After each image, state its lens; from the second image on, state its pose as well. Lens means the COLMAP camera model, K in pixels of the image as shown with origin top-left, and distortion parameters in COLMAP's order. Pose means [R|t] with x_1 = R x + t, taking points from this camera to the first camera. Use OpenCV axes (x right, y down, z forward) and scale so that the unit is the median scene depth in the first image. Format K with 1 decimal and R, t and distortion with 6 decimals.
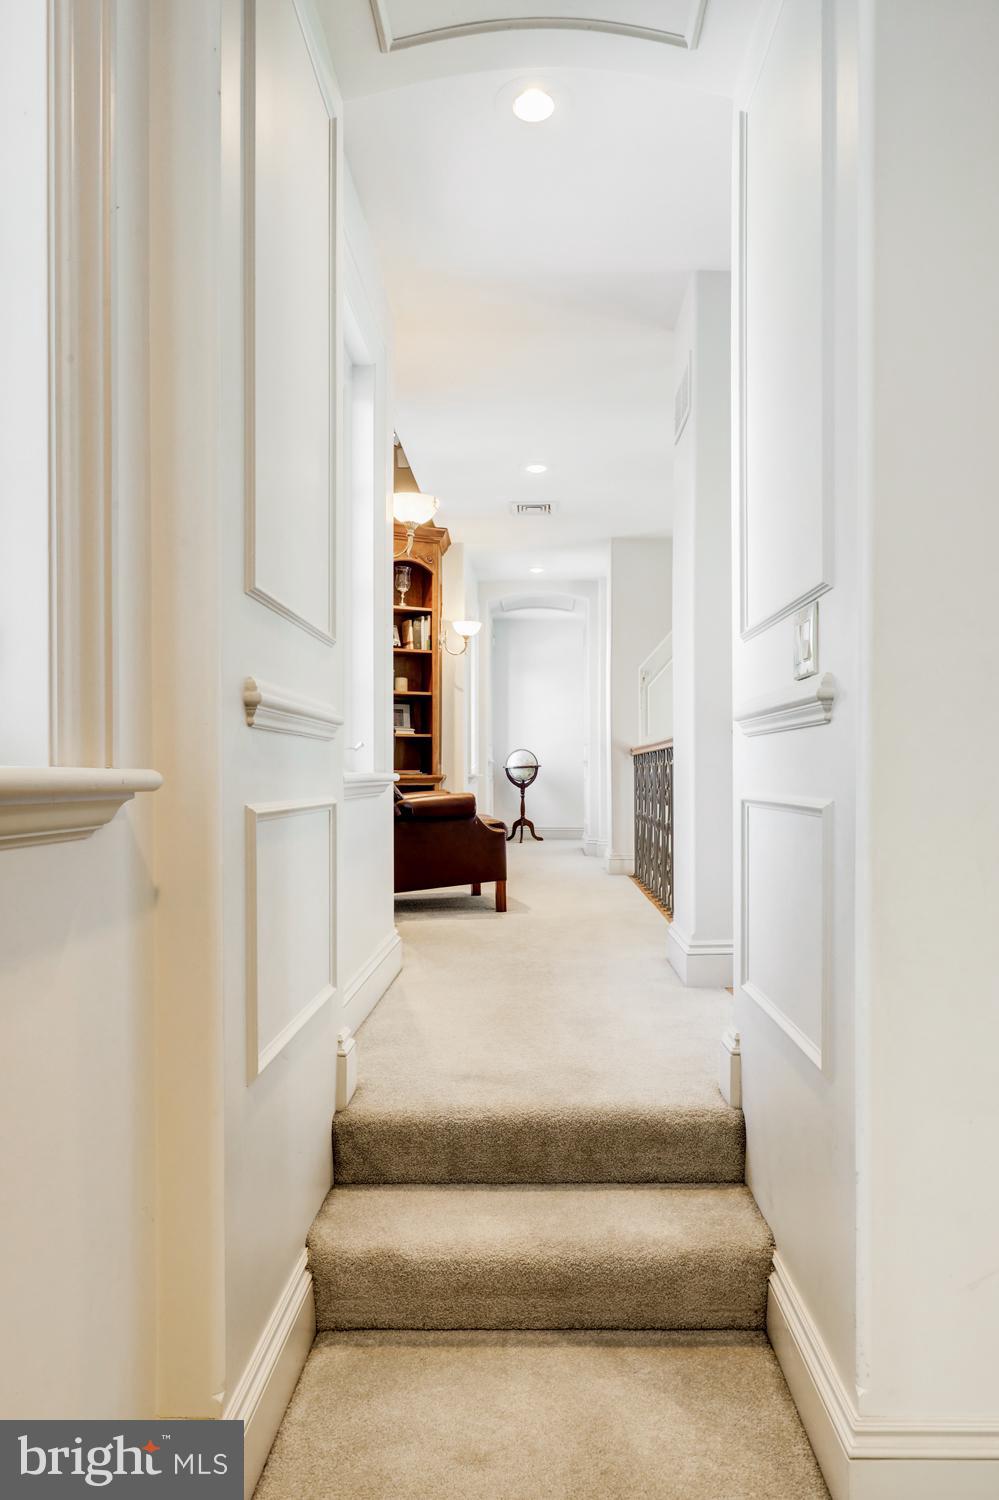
lens RADIAL K [[927.0, 0, 509.9], [0, 927.0, 764.6], [0, 0, 1]] dist [0.005641, 0.000174]
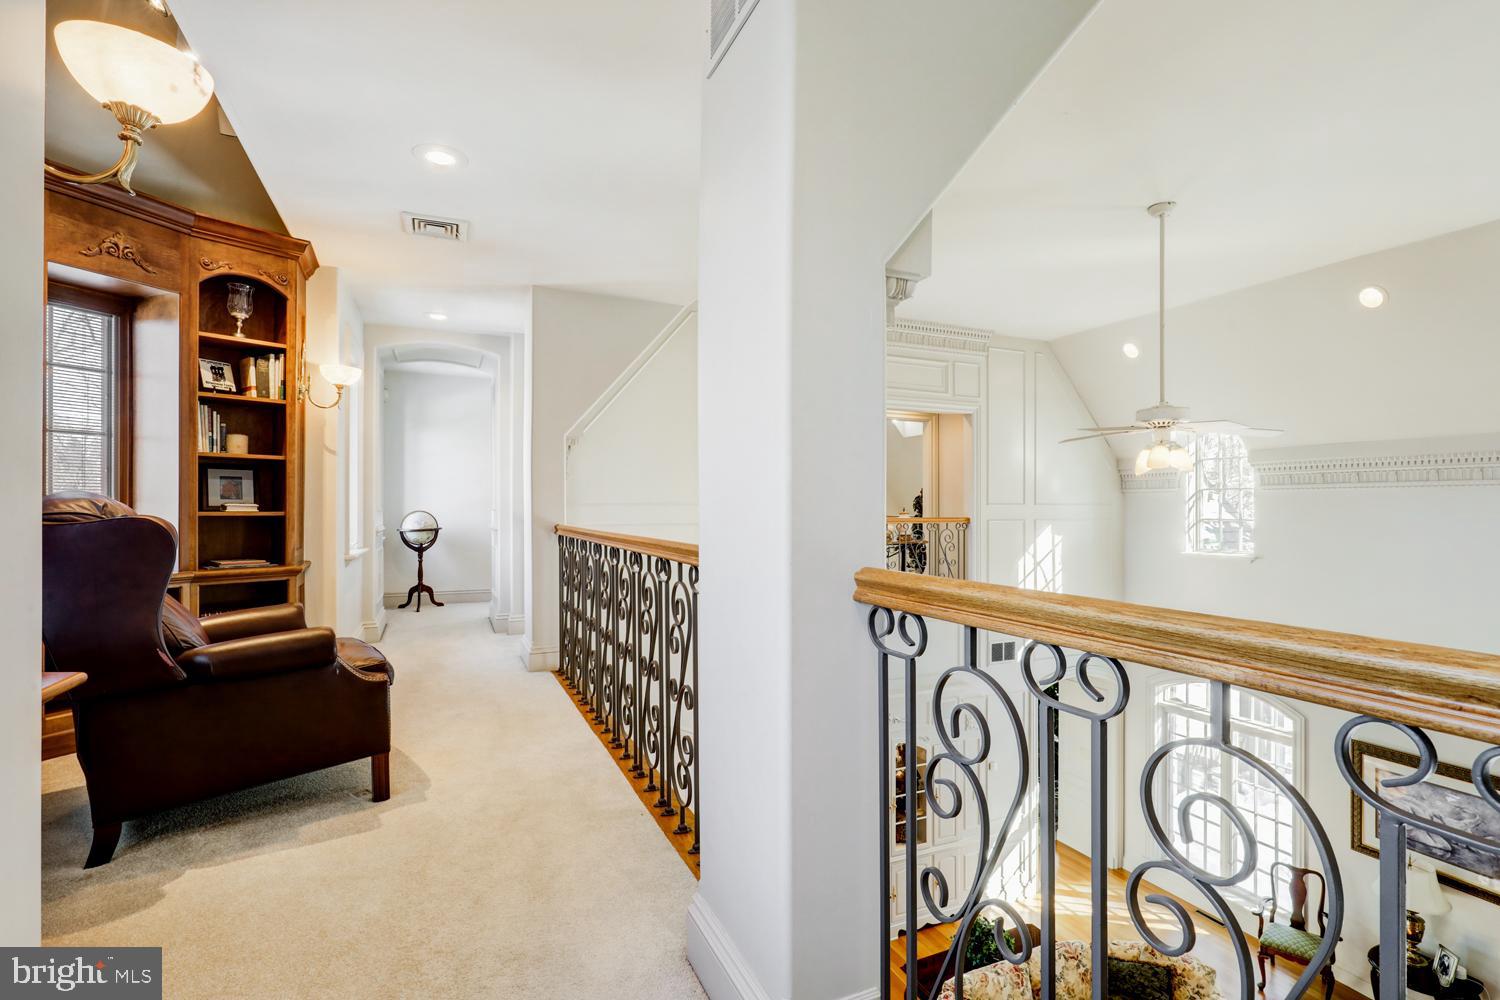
lens RADIAL K [[707.9, 0, 760.8], [0, 707.9, 500.8], [0, 0, 1]] dist [0.000065, -0.001193]
pose [[0.896045, 0.003953, 0.443946, 0.006424], [-0.003971, 0.999992, -0.000888, -0.041917], [-0.443946, -0.000967, 0.896053, 0.307675]]
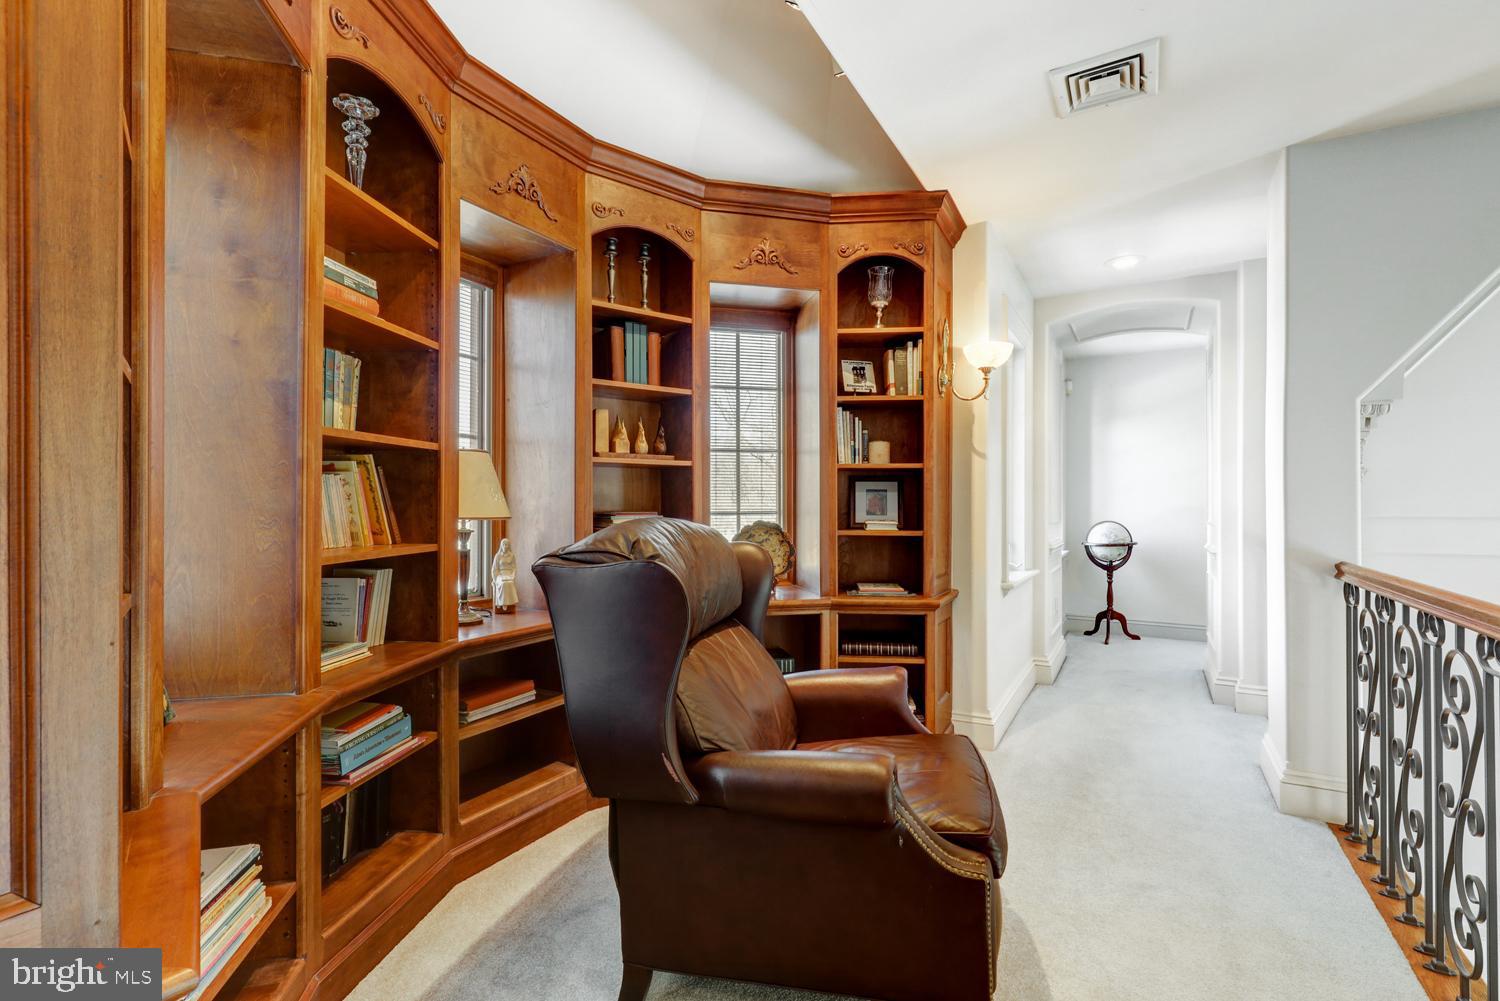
lens RADIAL K [[685.5, 0, 740.5], [0, 685.5, 506.9], [0, 0, 1]] dist [-0.004371, -0.000830]
pose [[0.876868, 0.001793, -0.480729, 0.027630], [0.002696, 0.999959, 0.008646, -0.052212], [0.480725, -0.008878, 0.876827, 0.531574]]
